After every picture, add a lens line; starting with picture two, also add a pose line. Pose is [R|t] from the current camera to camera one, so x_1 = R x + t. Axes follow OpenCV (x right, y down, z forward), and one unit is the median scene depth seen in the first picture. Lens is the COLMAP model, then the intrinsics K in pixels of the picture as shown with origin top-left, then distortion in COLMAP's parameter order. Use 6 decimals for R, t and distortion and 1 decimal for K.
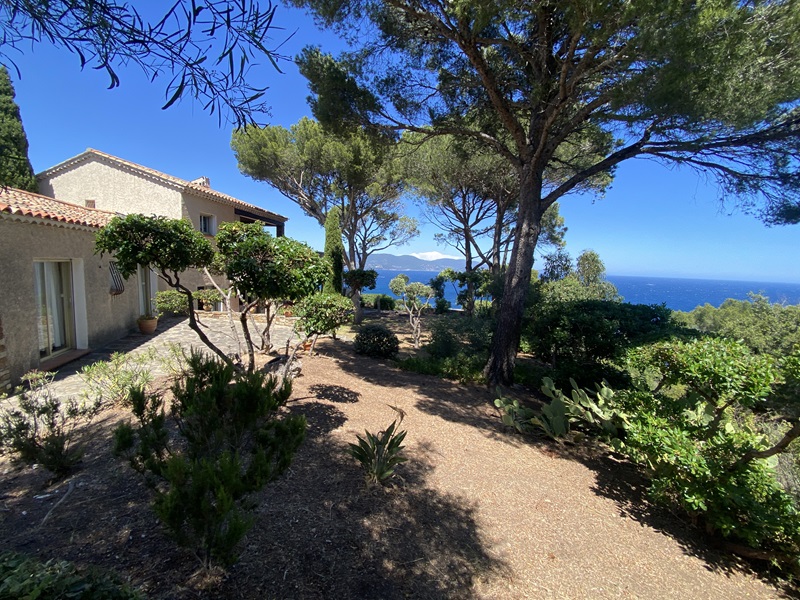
lens RADIAL K [[315.4, 0, 400.0], [0, 315.4, 300.0], [0, 0, 1]] dist [0.024464, -0.021776]
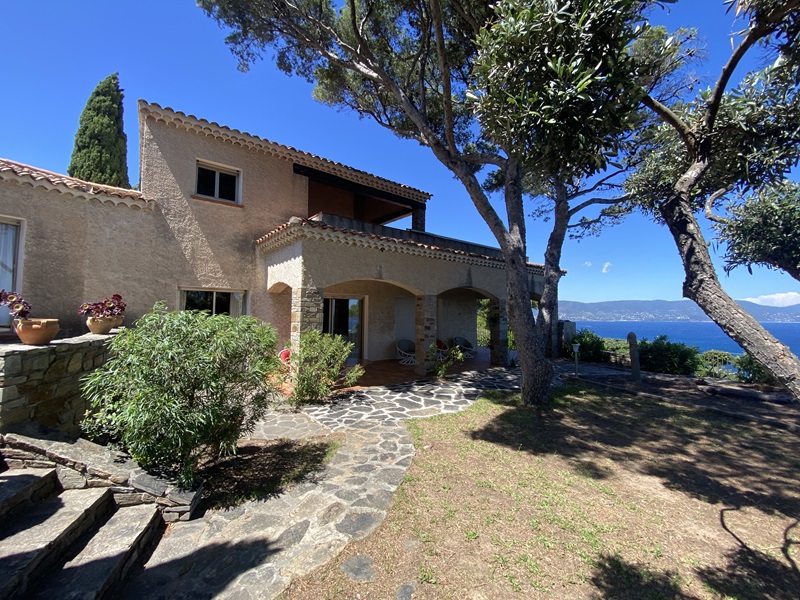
lens RADIAL K [[315.4, 0, 400.0], [0, 315.4, 300.0], [0, 0, 1]] dist [0.024464, -0.021776]
pose [[0.700475, -0.053022, -0.711705, 0.019475], [-0.061496, 0.989043, -0.134209, 0.026185], [0.711023, 0.137777, 0.689539, 0.829993]]
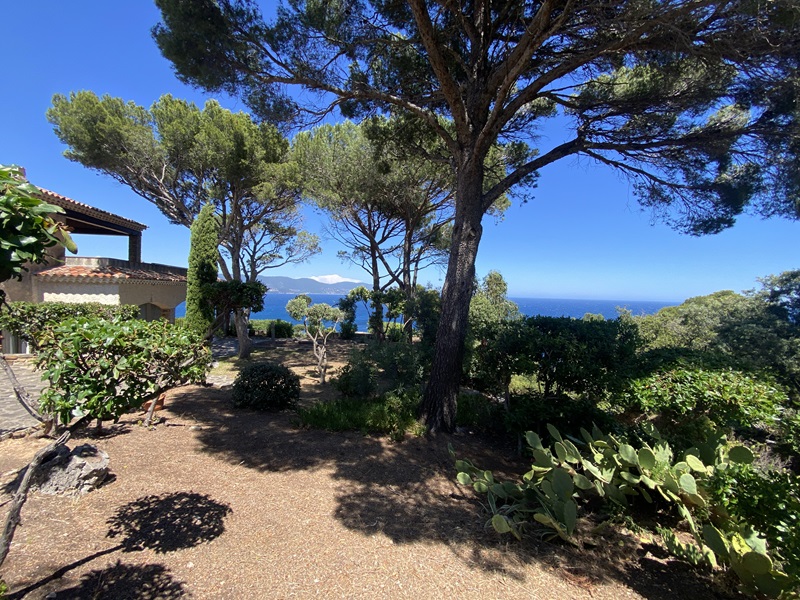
lens RADIAL K [[315.4, 0, 400.0], [0, 315.4, 300.0], [0, 0, 1]] dist [0.024464, -0.021776]
pose [[0.951849, -0.016492, 0.306122, -0.003281], [0.038618, 0.997048, -0.066363, -0.001652], [-0.304124, 0.074989, 0.949676, 0.116086]]
